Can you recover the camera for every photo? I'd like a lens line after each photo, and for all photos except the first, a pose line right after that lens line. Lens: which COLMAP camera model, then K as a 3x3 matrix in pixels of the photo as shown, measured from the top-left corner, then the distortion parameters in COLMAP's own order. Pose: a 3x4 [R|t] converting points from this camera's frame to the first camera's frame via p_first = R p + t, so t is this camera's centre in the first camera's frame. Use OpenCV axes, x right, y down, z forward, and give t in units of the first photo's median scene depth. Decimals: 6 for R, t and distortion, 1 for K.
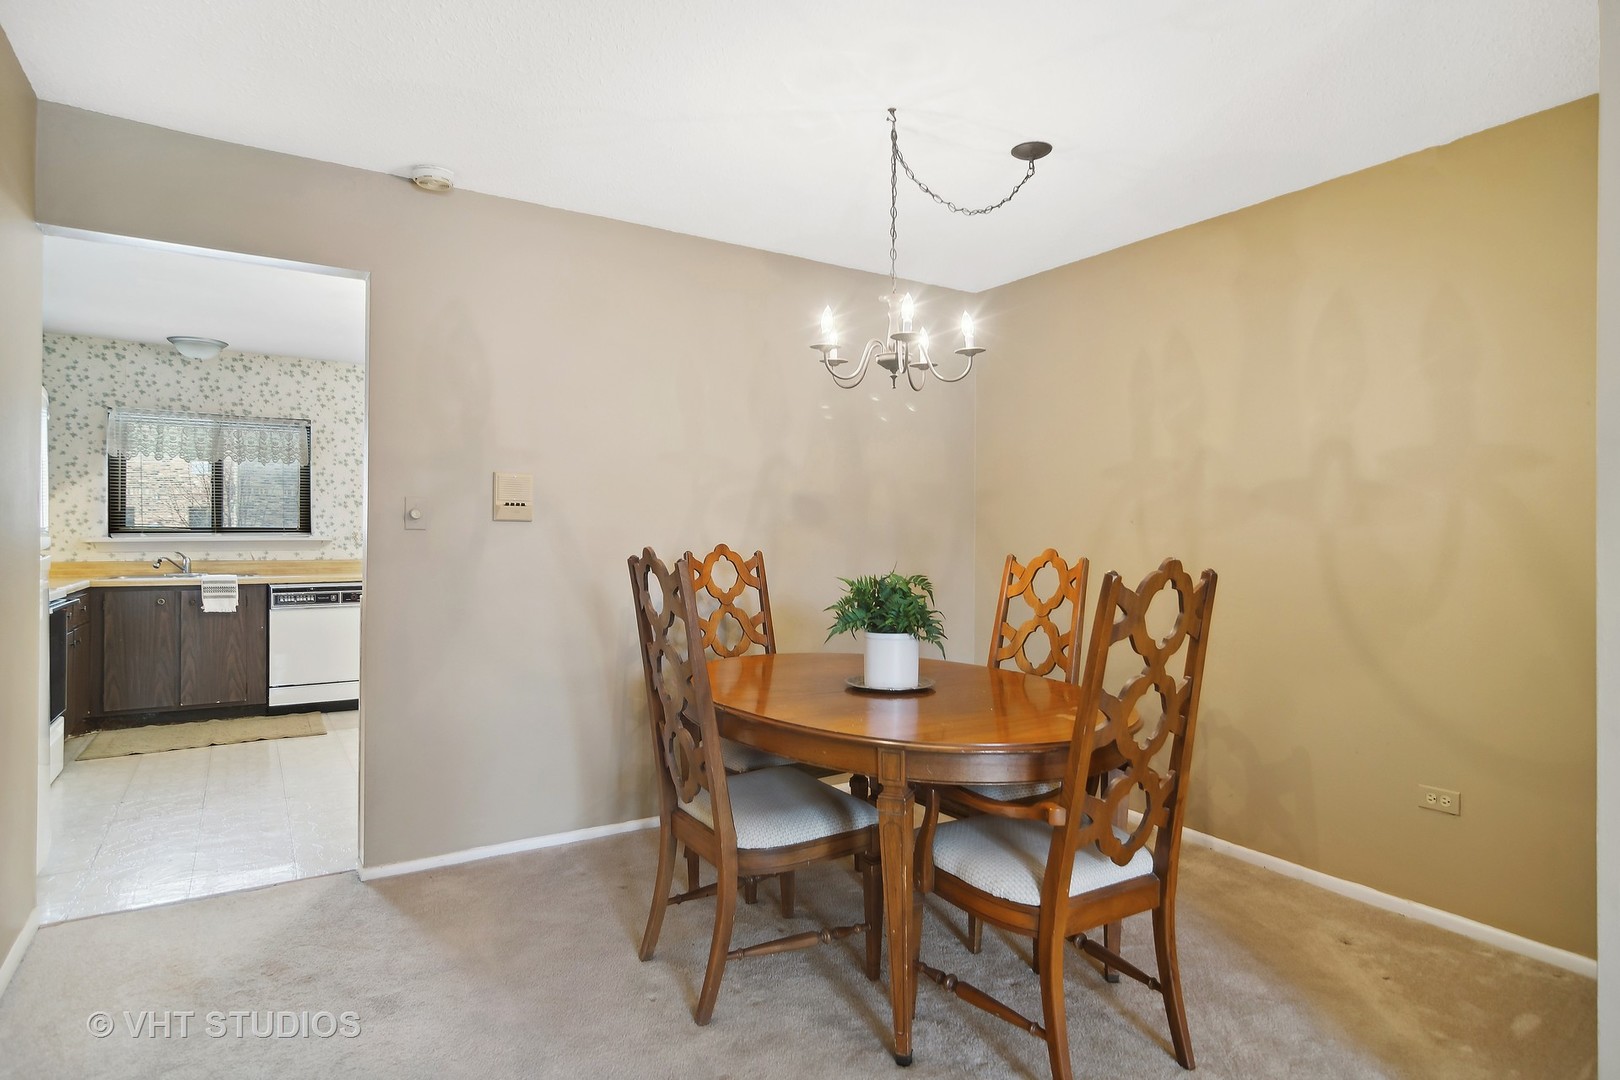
lens RADIAL K [[880.0, 0, 813.4], [0, 880.0, 539.3], [0, 0, 1]] dist [-0.000380, 0.001017]
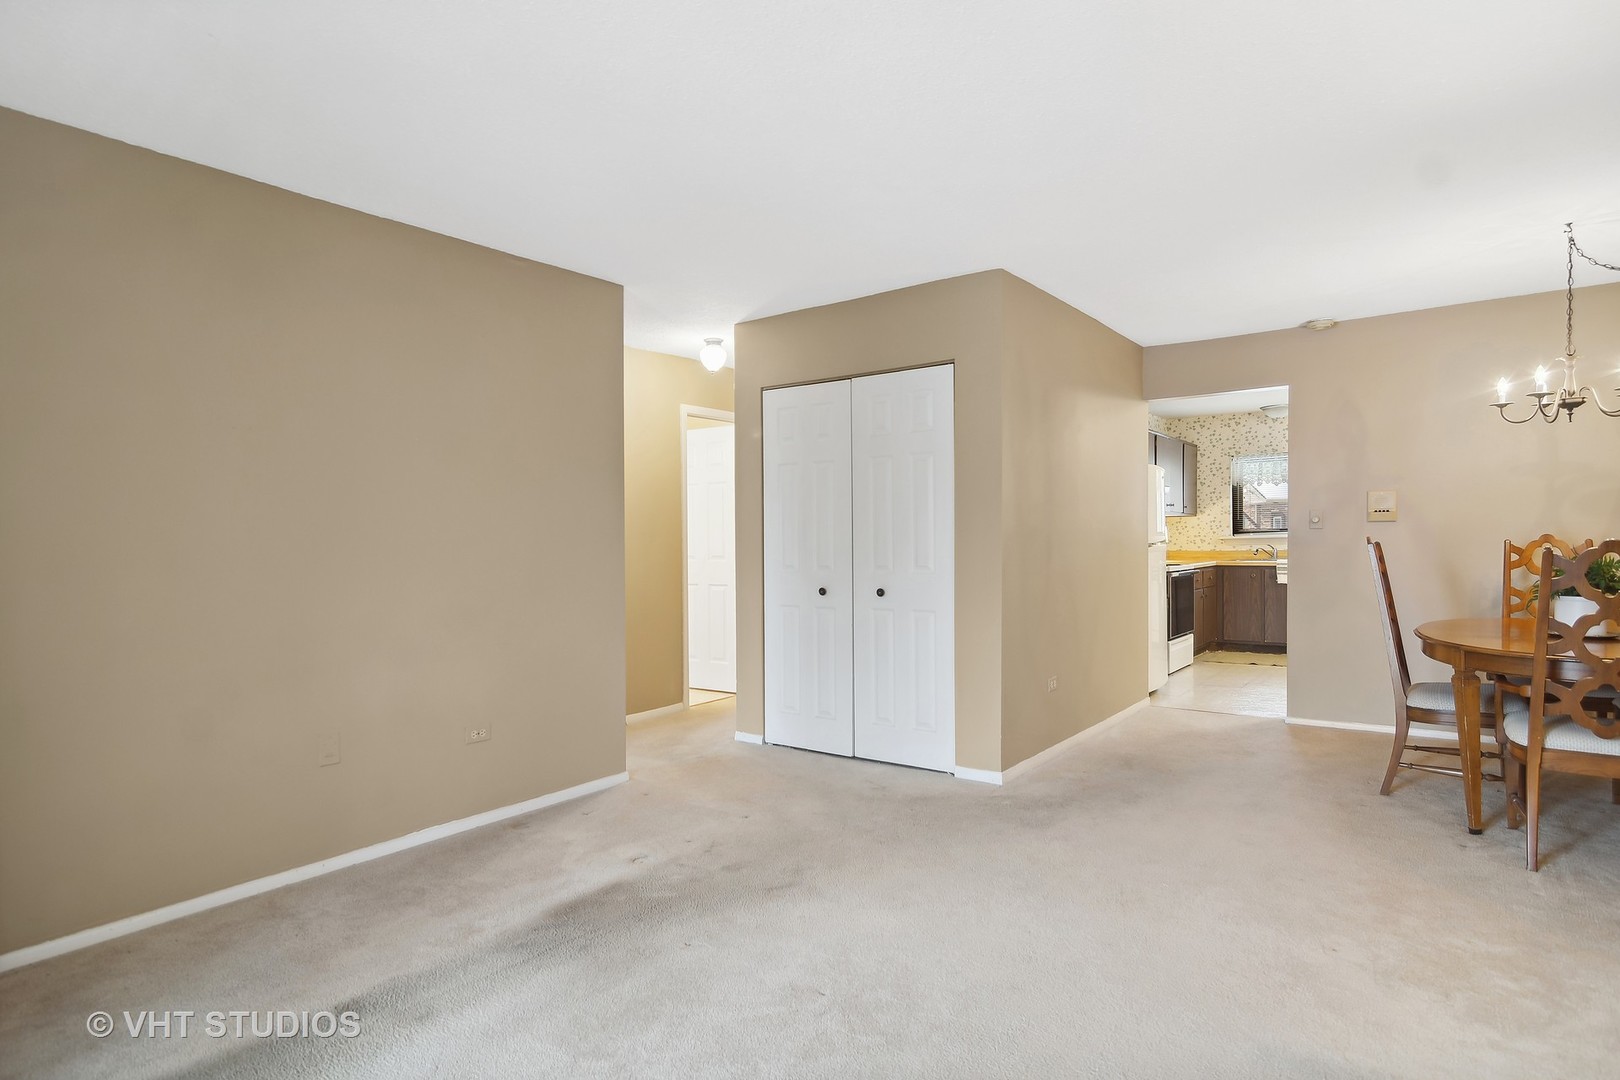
lens RADIAL K [[880.0, 0, 817.8], [0, 880.0, 556.3], [0, 0, 1]] dist [-0.000380, 0.001017]
pose [[0.350959, 0.006682, -0.936367, 0.450586], [0.014970, 0.999807, 0.012745, 0.003093], [0.936271, -0.018490, 0.350791, -0.286802]]
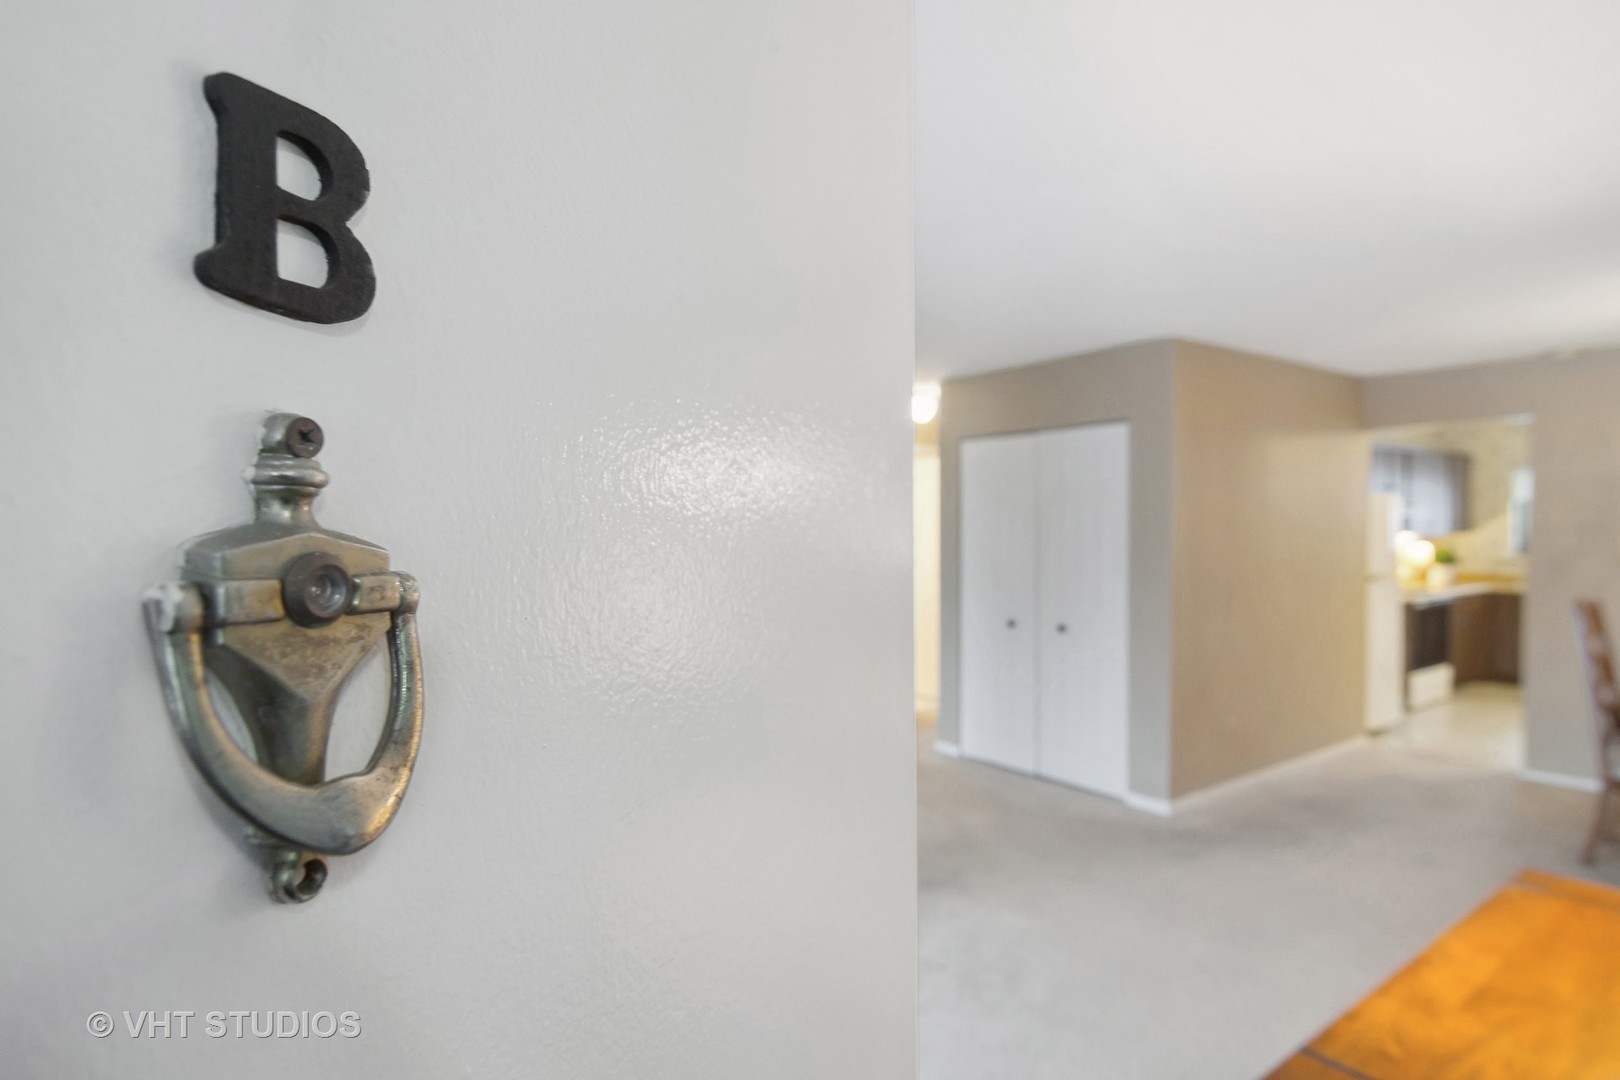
lens RADIAL K [[880.0, 0, 811.1], [0, 880.0, 535.6], [0, 0, 1]] dist [-0.000380, 0.001017]
pose [[0.071087, -0.005900, -0.997453, 0.570630], [0.009587, 0.999940, -0.005232, -0.039022], [0.997424, -0.009191, 0.071140, -0.266352]]
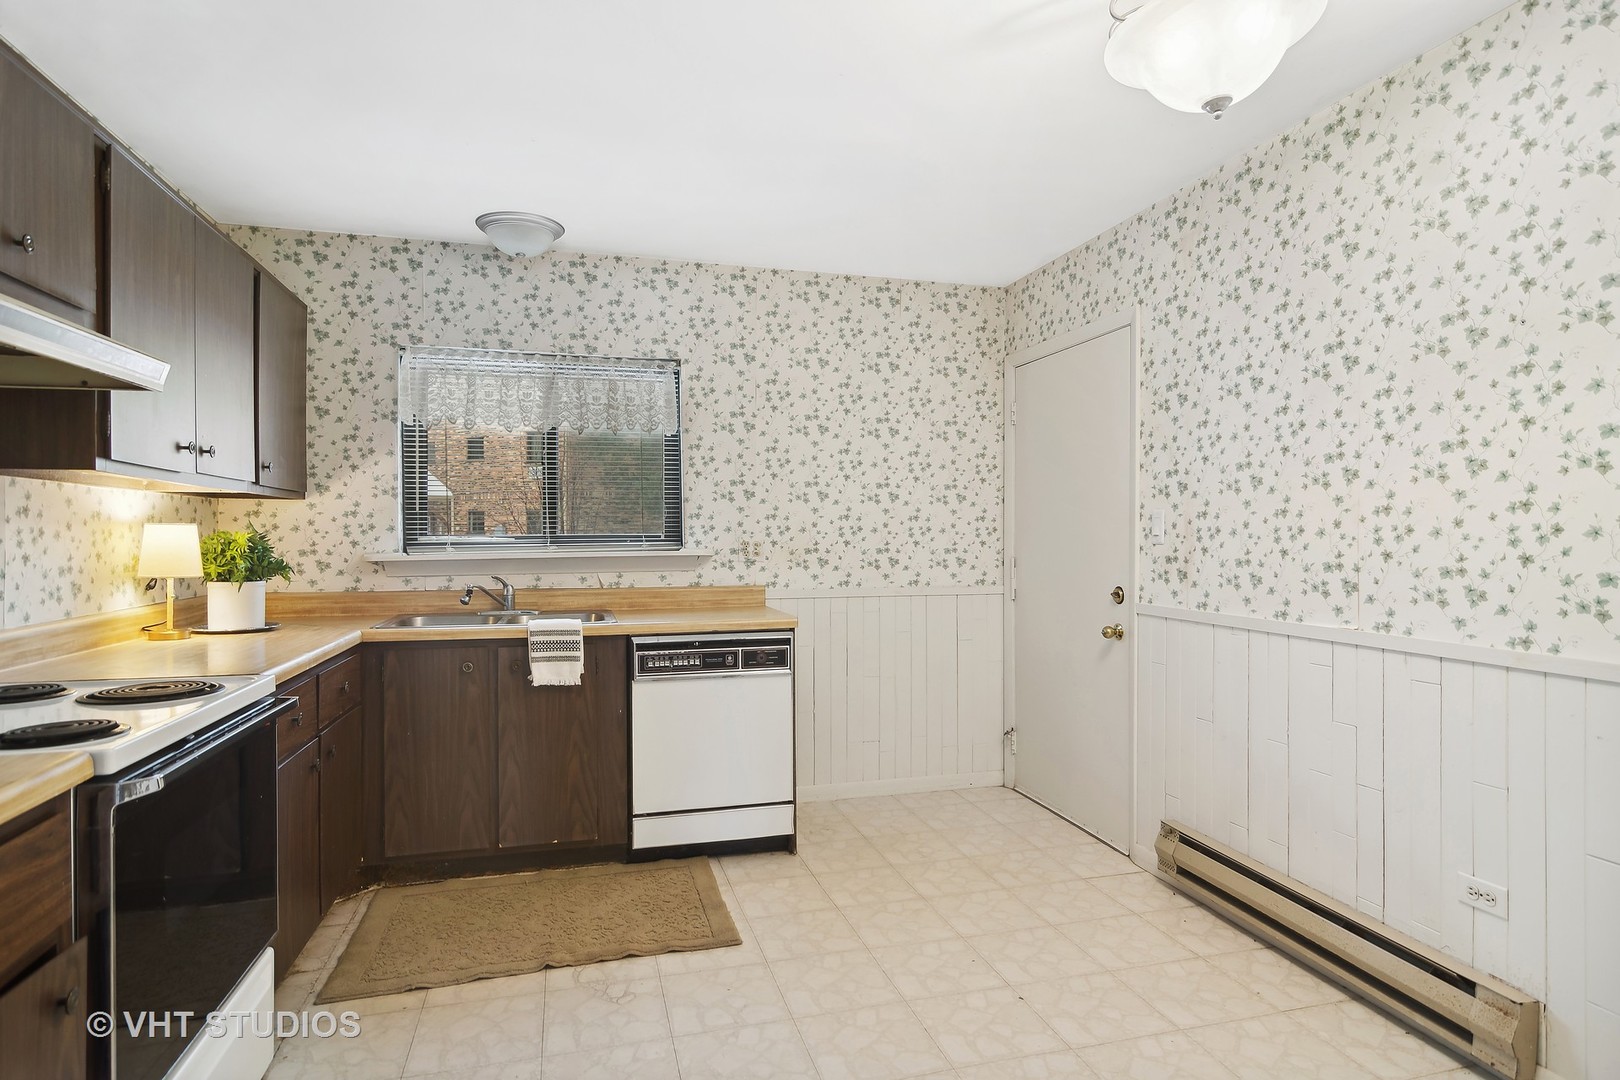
lens RADIAL K [[880.0, 0, 811.2], [0, 880.0, 548.8], [0, 0, 1]] dist [-0.000380, 0.001017]
pose [[0.953447, -0.000340, -0.301561, -0.330513], [0.004650, 0.999897, 0.013574, -0.012410], [0.301525, -0.014345, 0.953350, 0.485757]]
